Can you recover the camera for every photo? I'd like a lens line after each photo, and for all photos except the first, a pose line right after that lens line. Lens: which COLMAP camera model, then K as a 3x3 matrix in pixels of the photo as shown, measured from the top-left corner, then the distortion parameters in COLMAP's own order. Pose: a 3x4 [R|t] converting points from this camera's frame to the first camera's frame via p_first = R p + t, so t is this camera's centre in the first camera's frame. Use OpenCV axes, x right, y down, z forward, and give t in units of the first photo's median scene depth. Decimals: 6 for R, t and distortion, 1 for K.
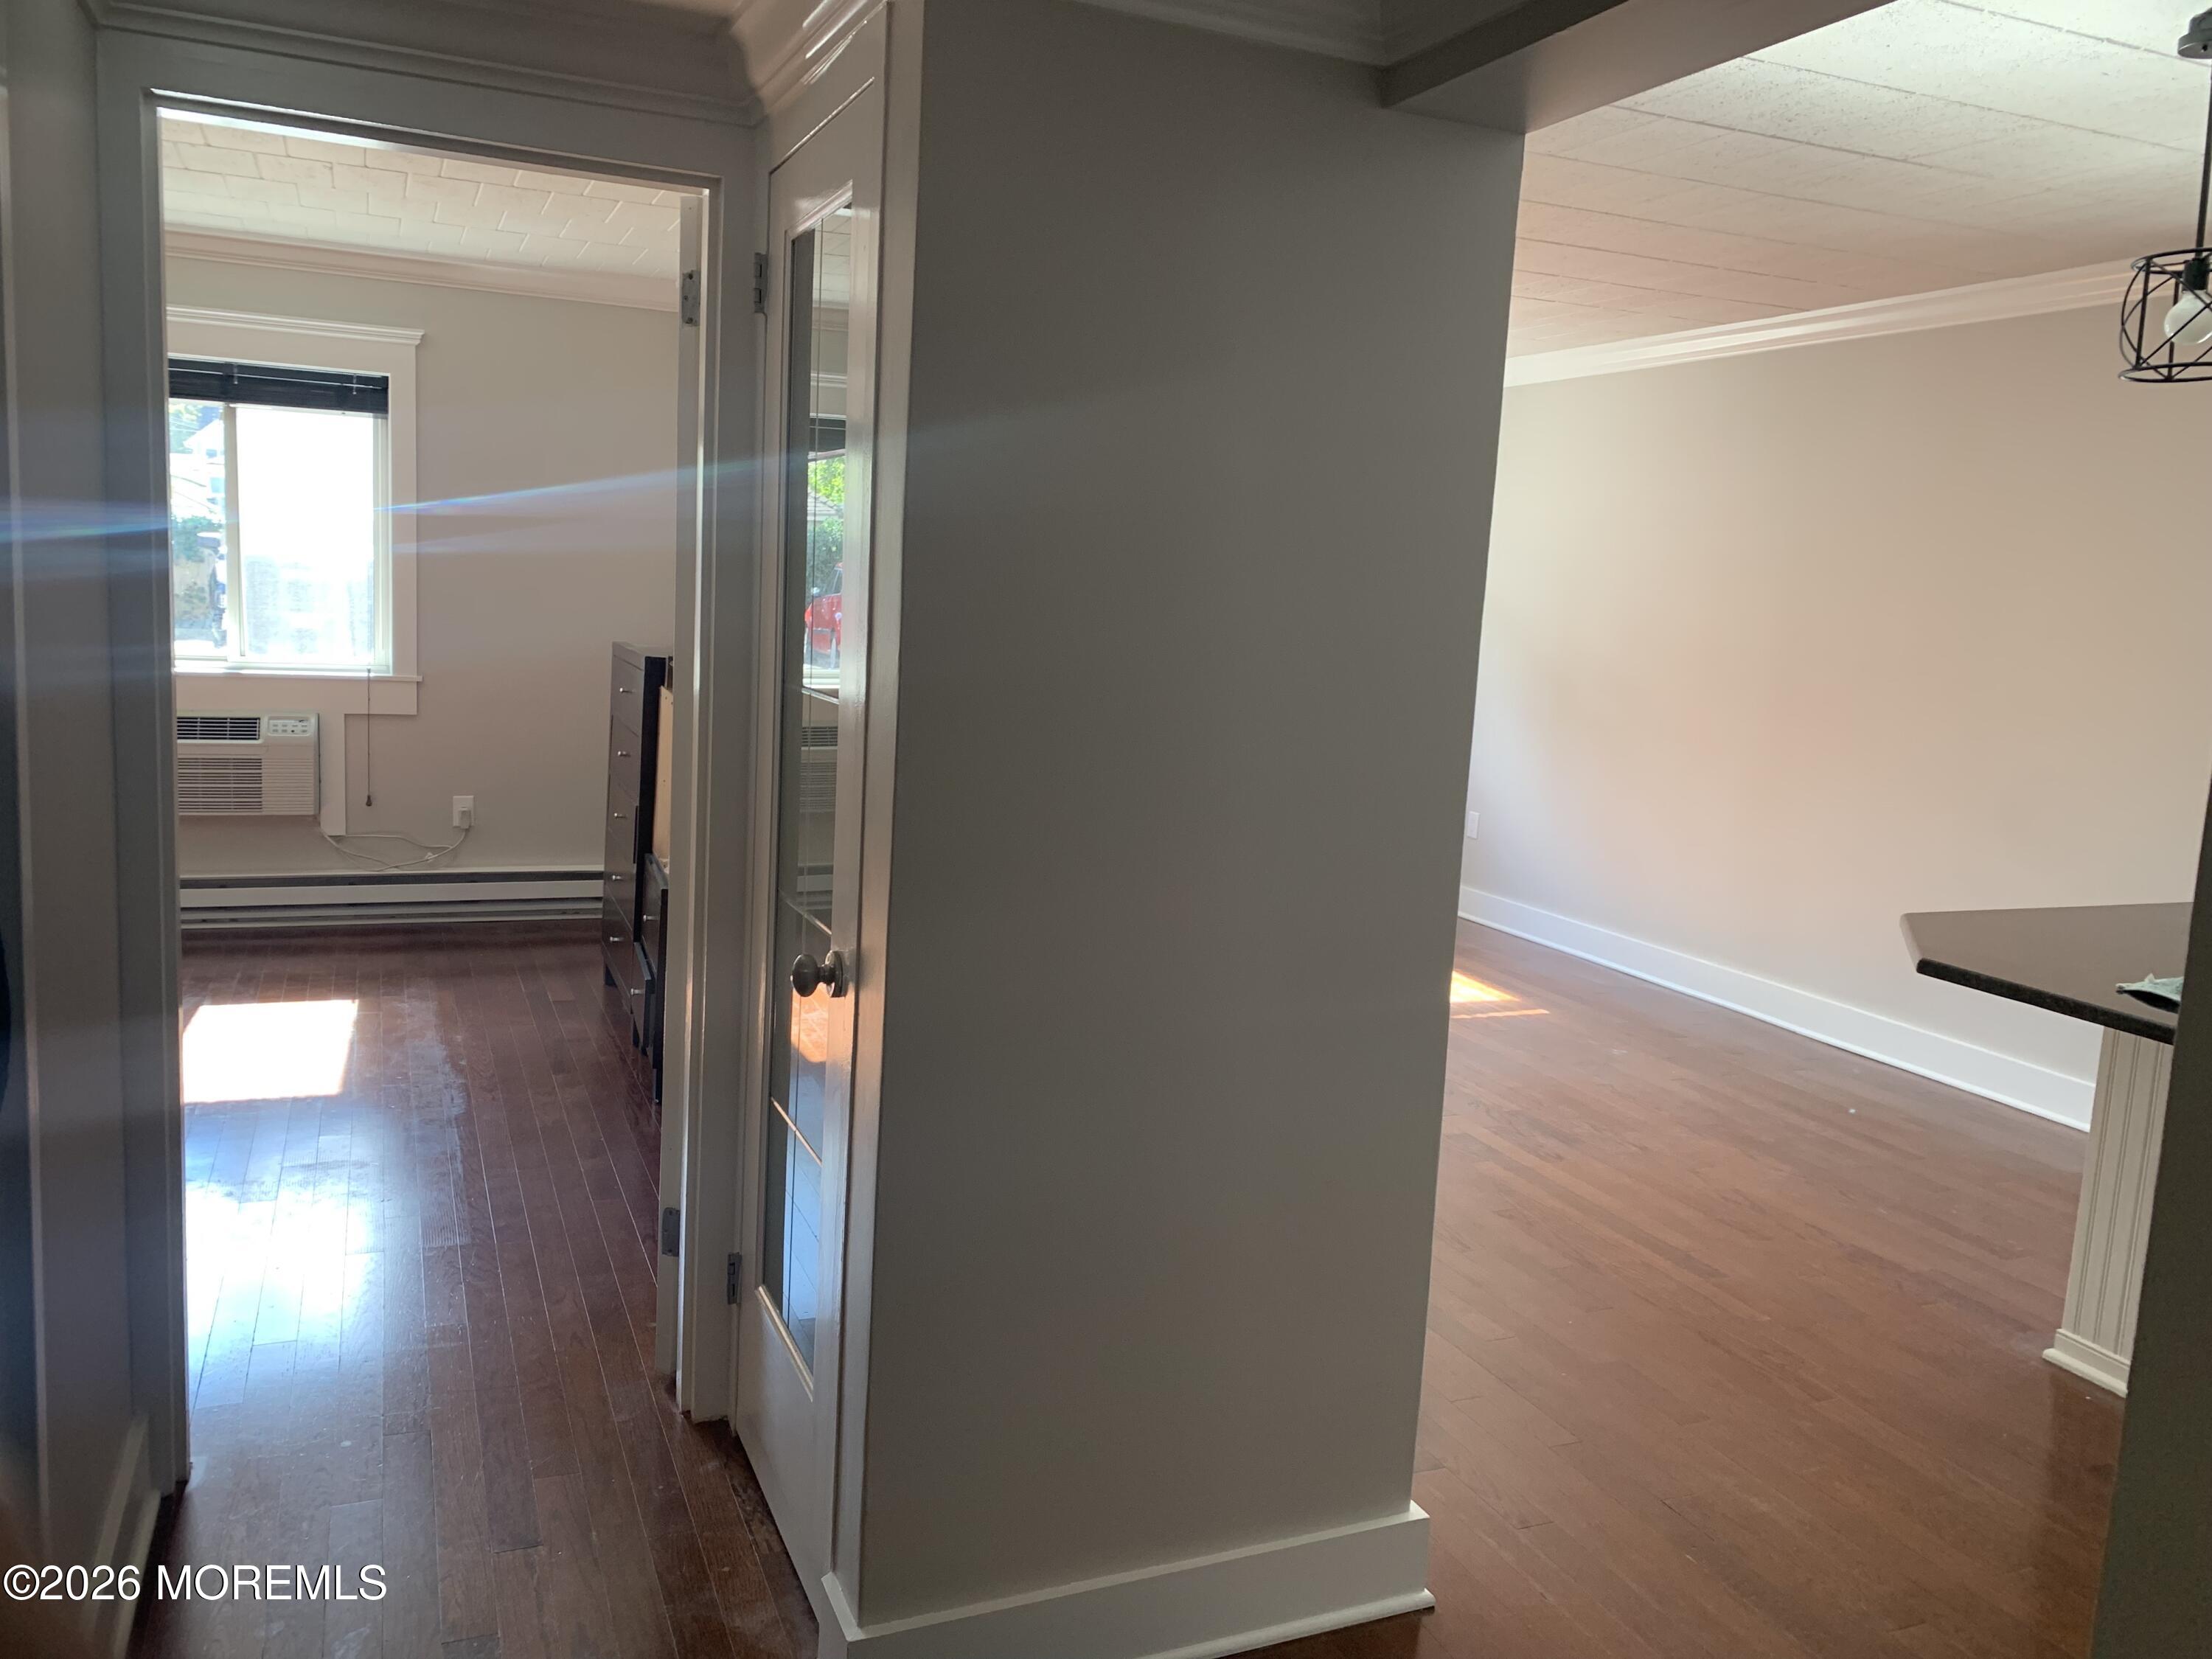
lens RADIAL K [[1663.7, 0, 1095.2], [0, 1663.7, 822.4], [0, 0, 1]] dist [0.015213, -0.012294]
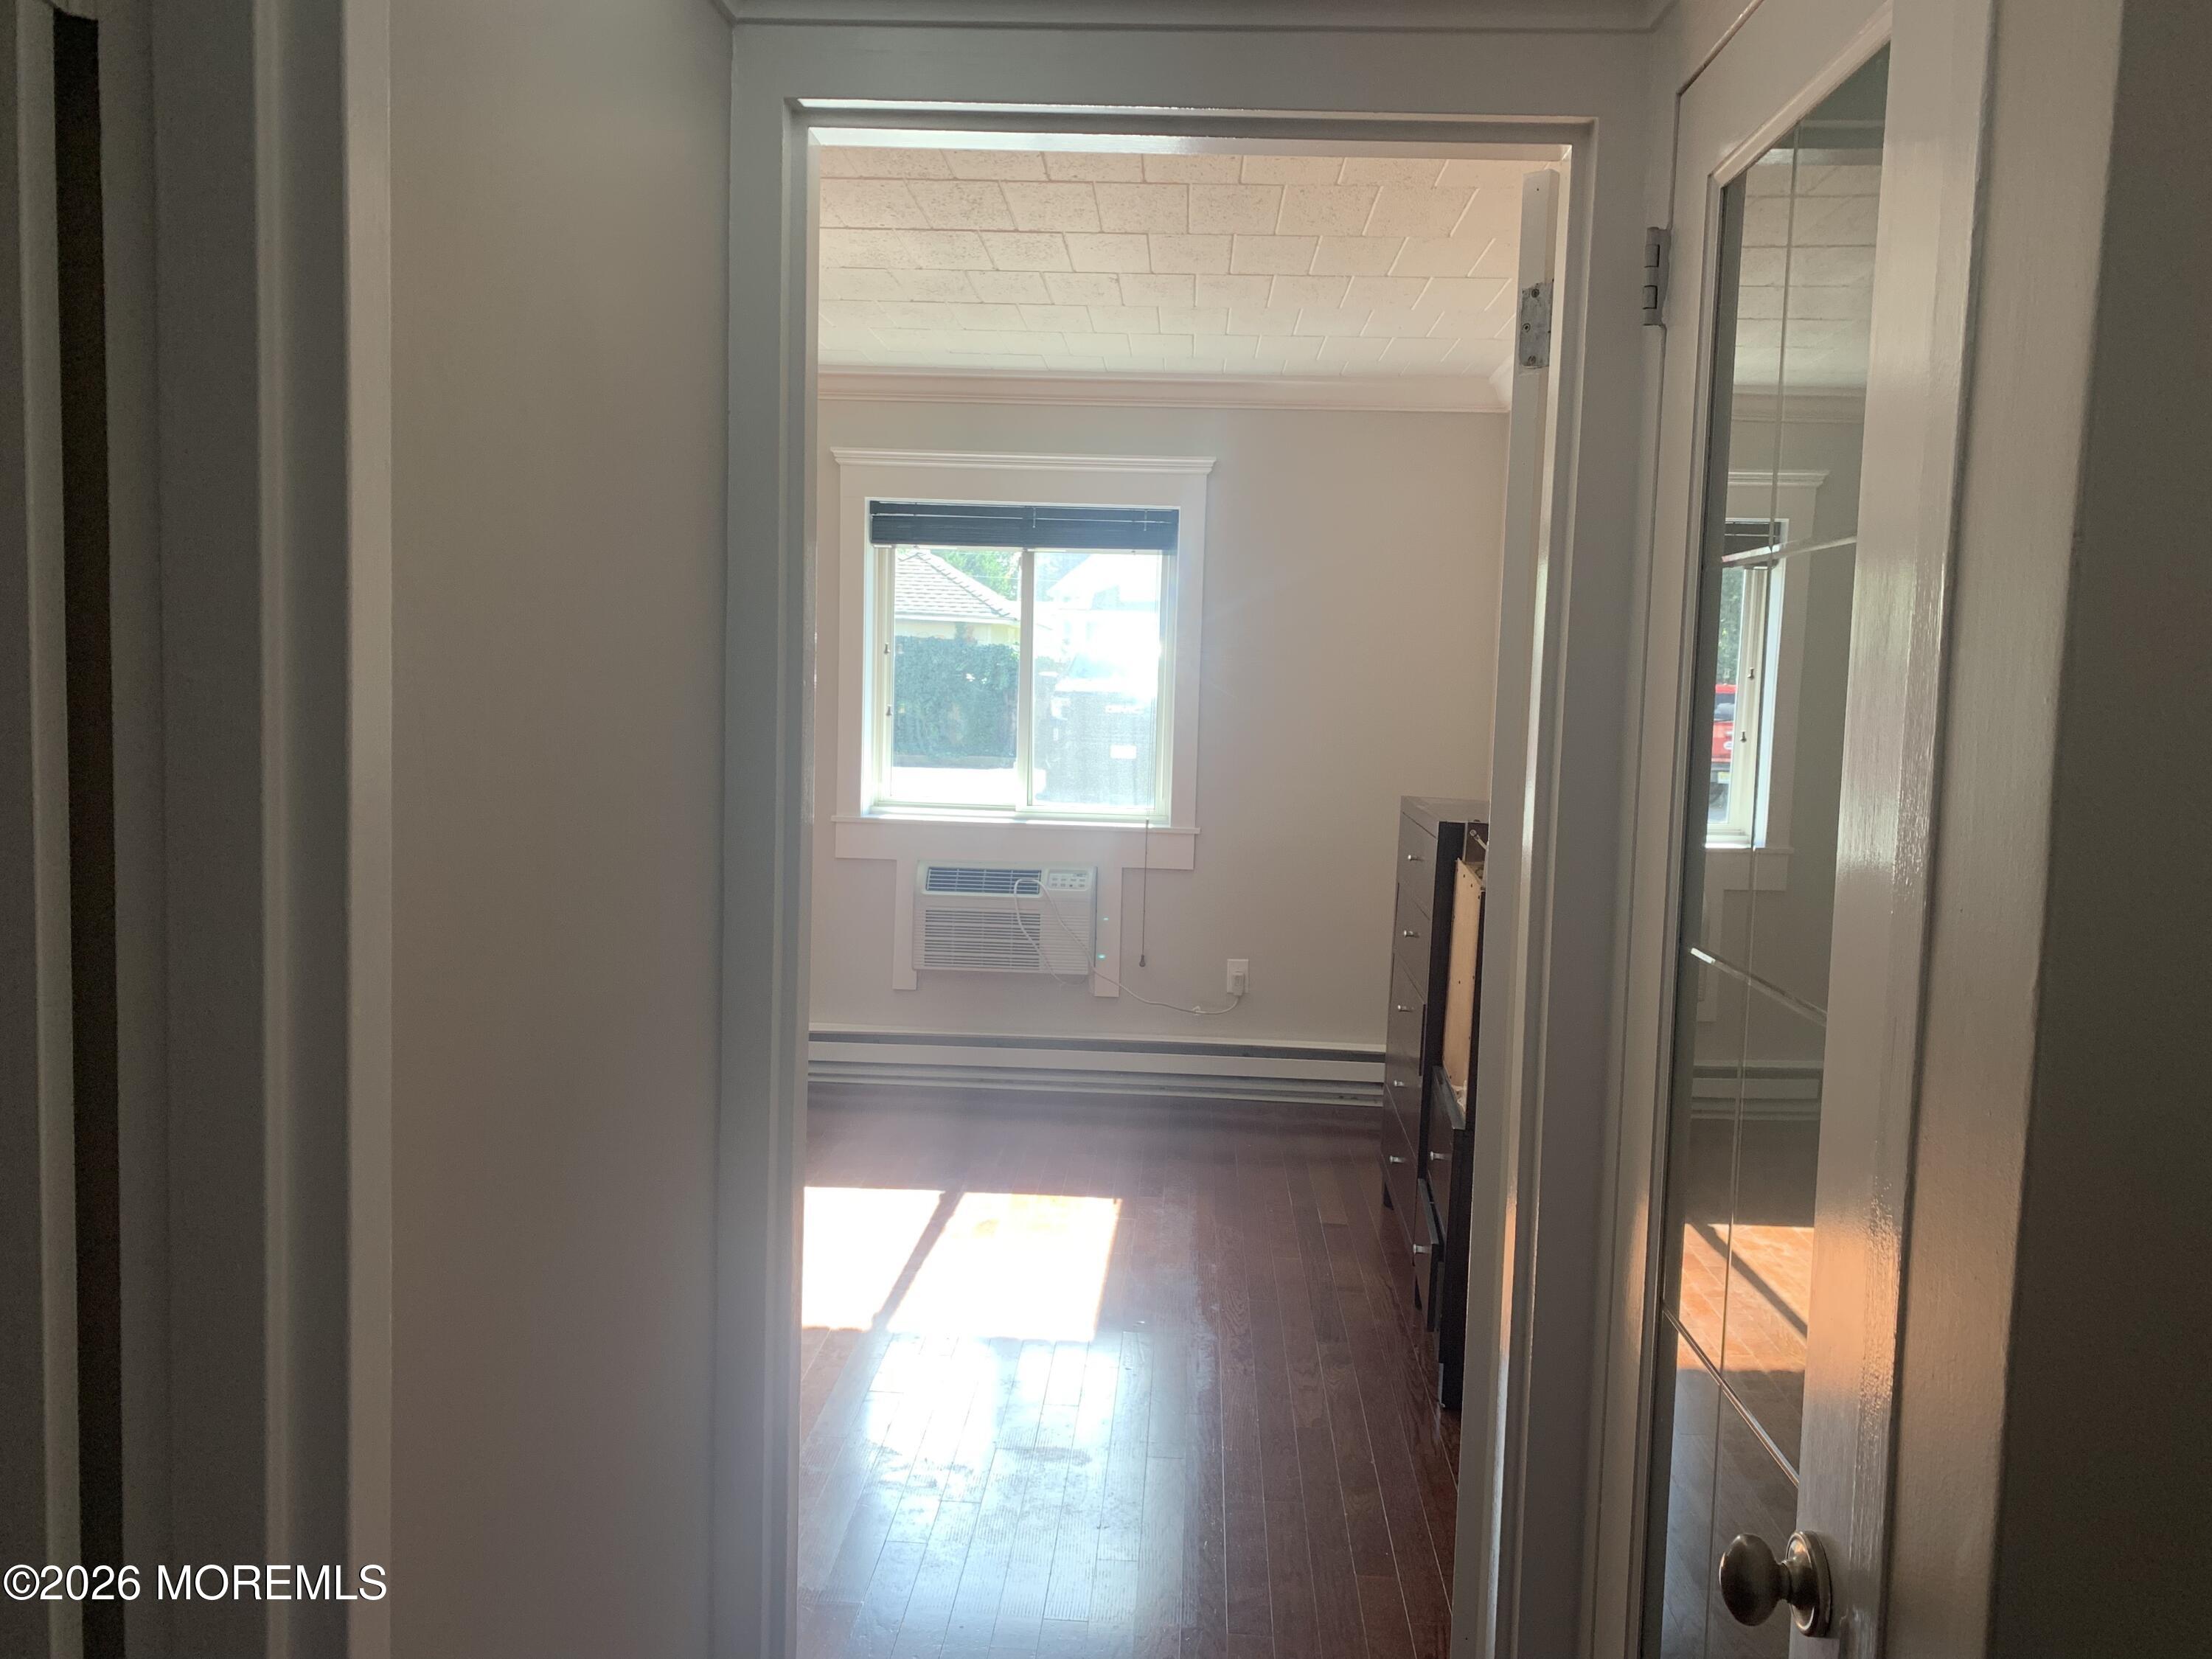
lens RADIAL K [[1703.7, 0, 1145.4], [0, 1703.7, 802.0], [0, 0, 1]] dist [0.144230, -0.190235]
pose [[0.908590, 0.004344, -0.417667, -0.051181], [-0.039939, 0.996268, -0.076519, -0.038554], [0.415776, 0.086206, 0.905372, 0.180398]]
